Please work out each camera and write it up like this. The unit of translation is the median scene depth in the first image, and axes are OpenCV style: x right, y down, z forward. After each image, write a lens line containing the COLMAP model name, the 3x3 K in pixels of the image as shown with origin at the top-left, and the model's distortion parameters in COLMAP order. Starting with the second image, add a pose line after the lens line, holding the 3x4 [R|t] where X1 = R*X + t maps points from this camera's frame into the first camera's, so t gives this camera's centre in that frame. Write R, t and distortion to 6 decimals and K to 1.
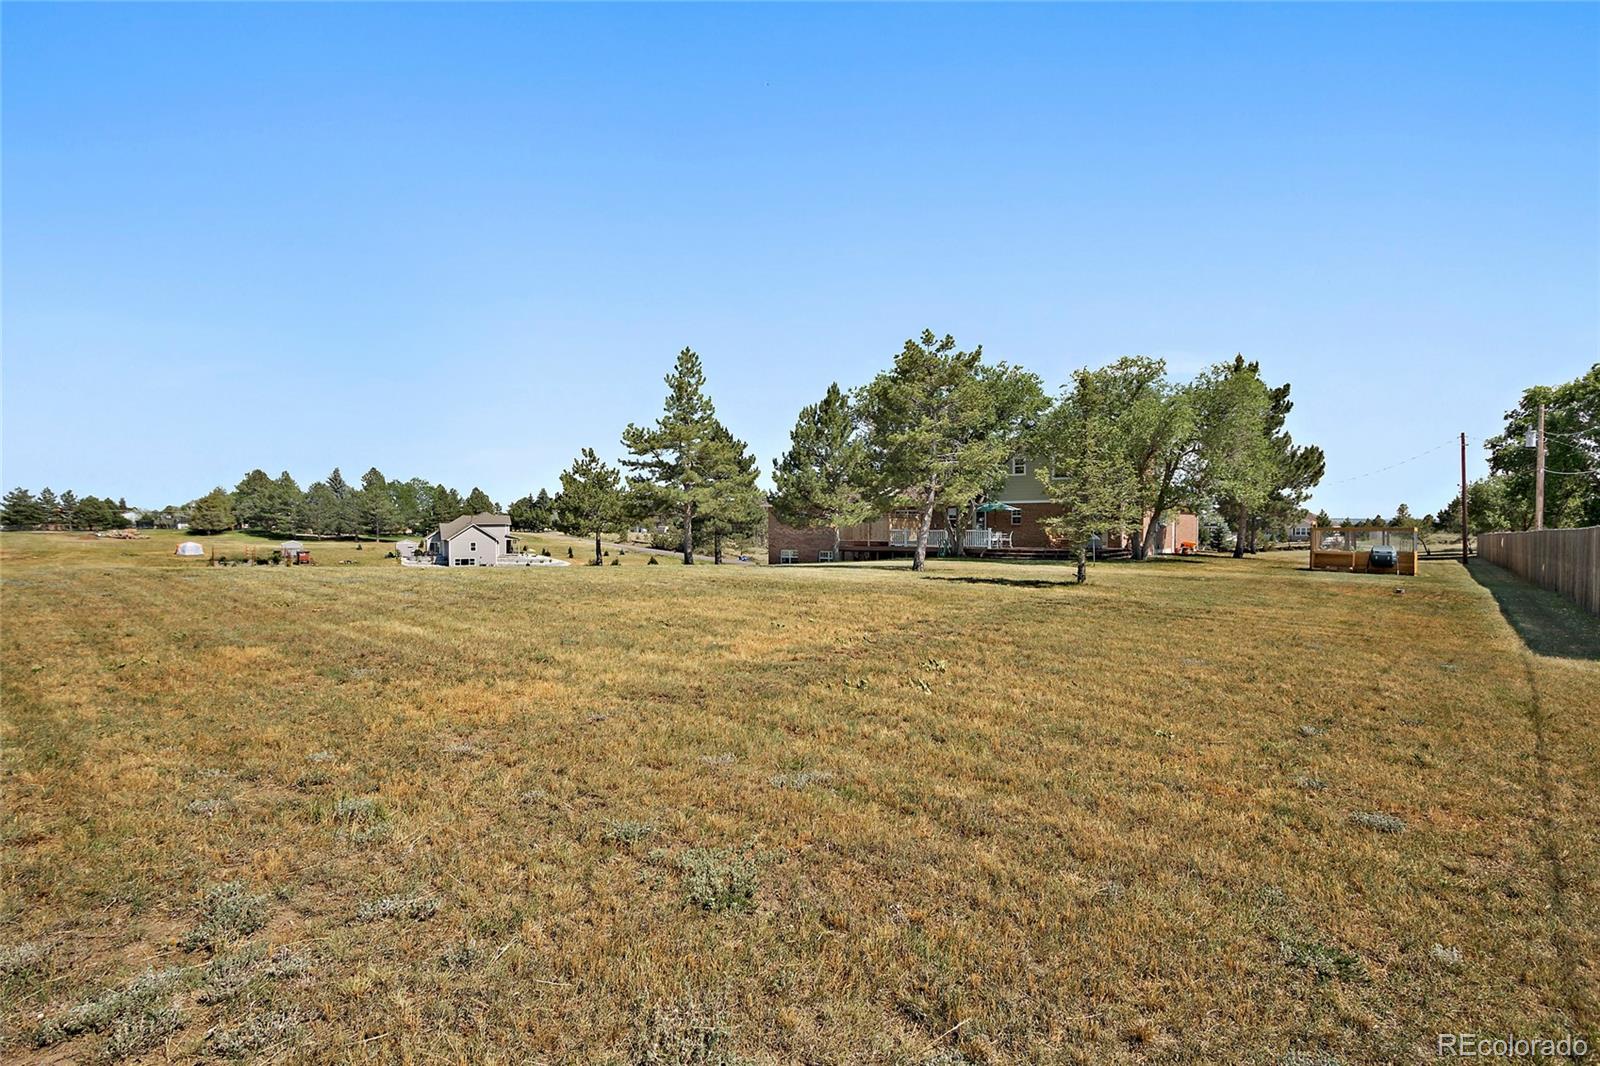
lens RADIAL K [[748.3, 0, 806.0], [0, 748.3, 531.3], [0, 0, 1]] dist [-0.004086, -0.000393]
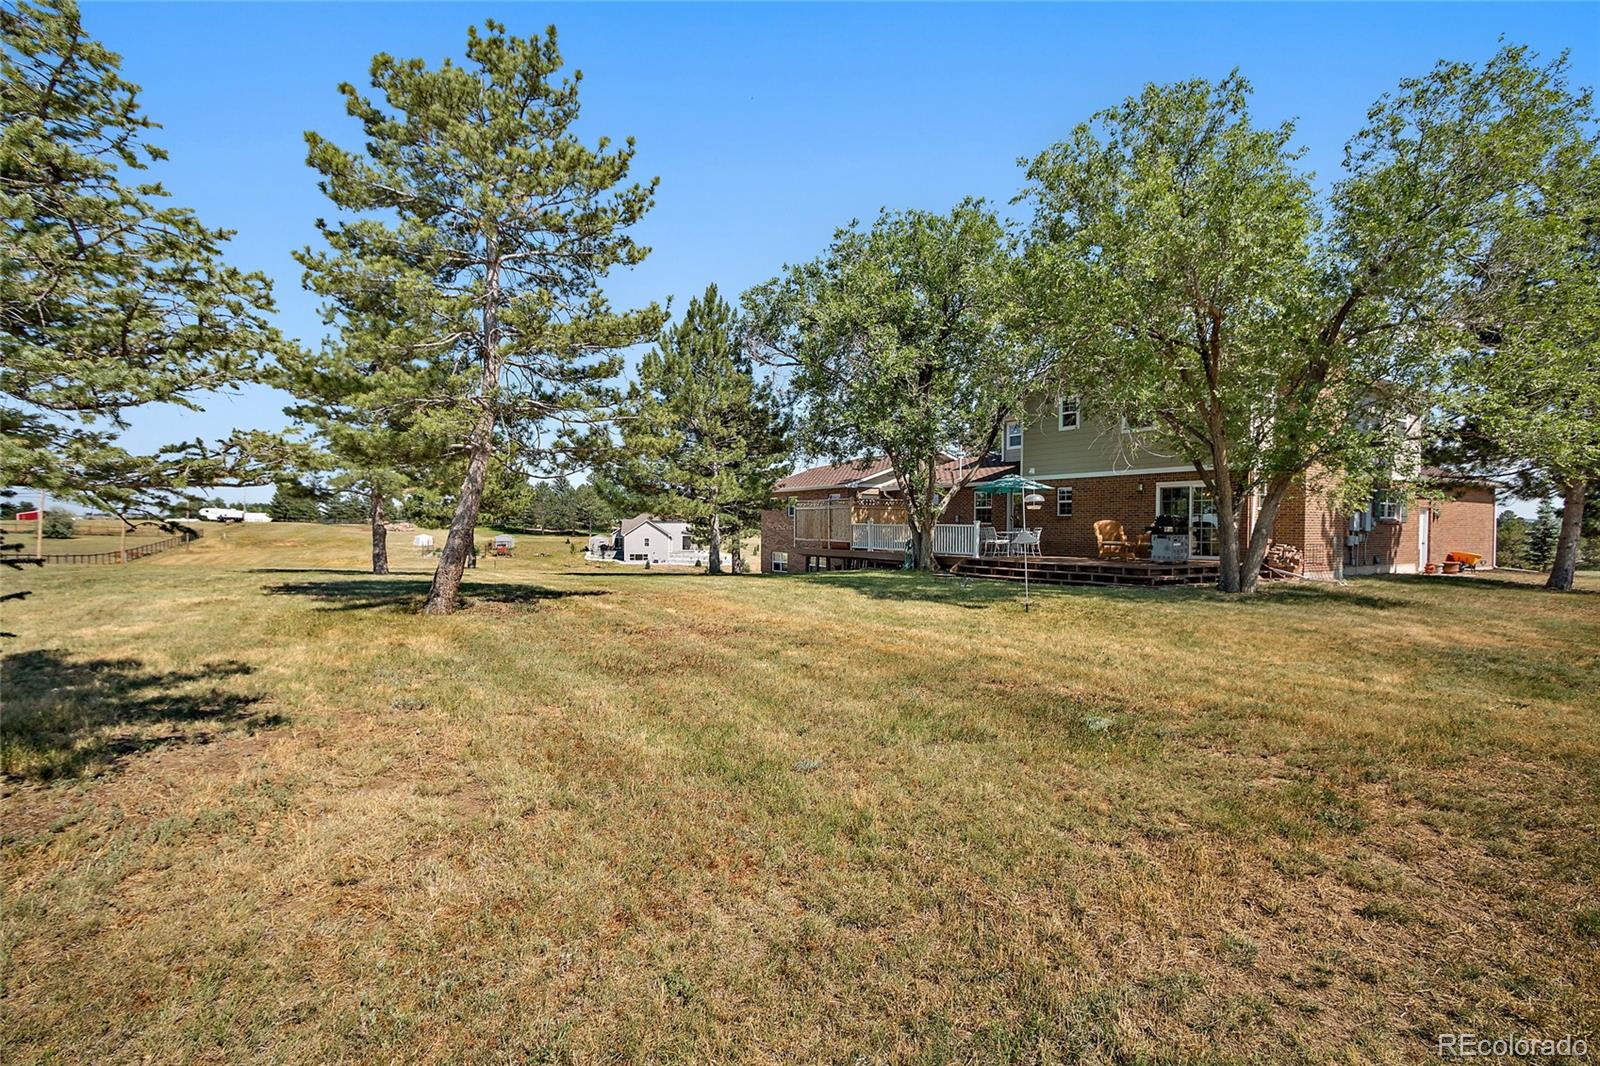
lens RADIAL K [[748.3, 0, 793.8], [0, 748.3, 532.5], [0, 0, 1]] dist [-0.004086, -0.000393]
pose [[0.946954, 0.010368, -0.321202, 0.228330], [-0.009135, 0.999944, 0.005347, 0.001108], [0.321239, -0.002129, 0.946996, 0.334556]]
